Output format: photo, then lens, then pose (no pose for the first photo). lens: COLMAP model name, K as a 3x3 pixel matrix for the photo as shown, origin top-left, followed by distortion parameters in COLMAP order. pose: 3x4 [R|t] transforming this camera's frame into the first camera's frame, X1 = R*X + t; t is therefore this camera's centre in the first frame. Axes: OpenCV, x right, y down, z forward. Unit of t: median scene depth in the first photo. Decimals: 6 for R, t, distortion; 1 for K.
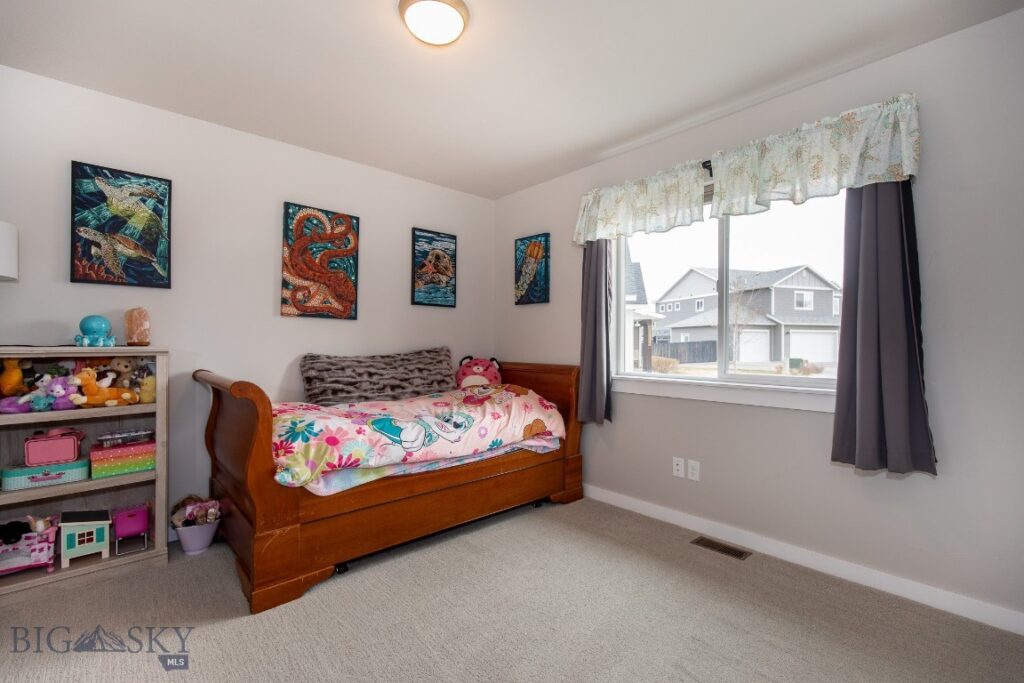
lens RADIAL K [[456.6, 0, 507.8], [0, 456.6, 348.0], [0, 0, 1]] dist [0.006778, -0.003238]
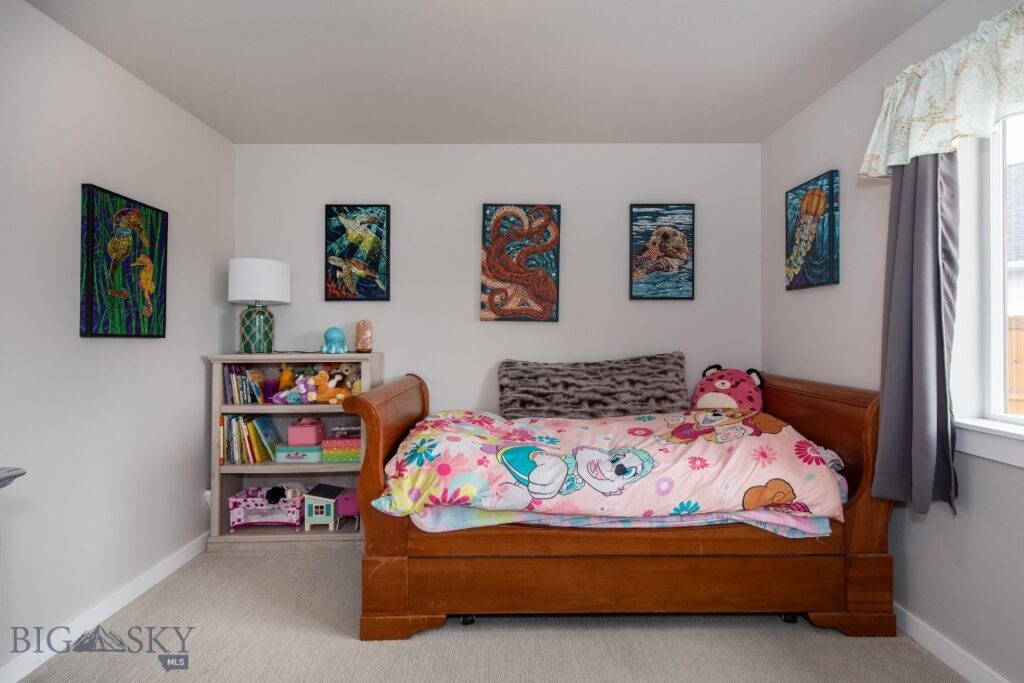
lens RADIAL K [[456.6, 0, 517.0], [0, 456.6, 335.6], [0, 0, 1]] dist [0.006778, -0.003238]
pose [[0.751499, -0.005173, -0.659714, 0.205740], [0.000418, 0.999973, -0.007365, -0.030746], [0.659734, 0.005259, 0.751481, 0.310972]]
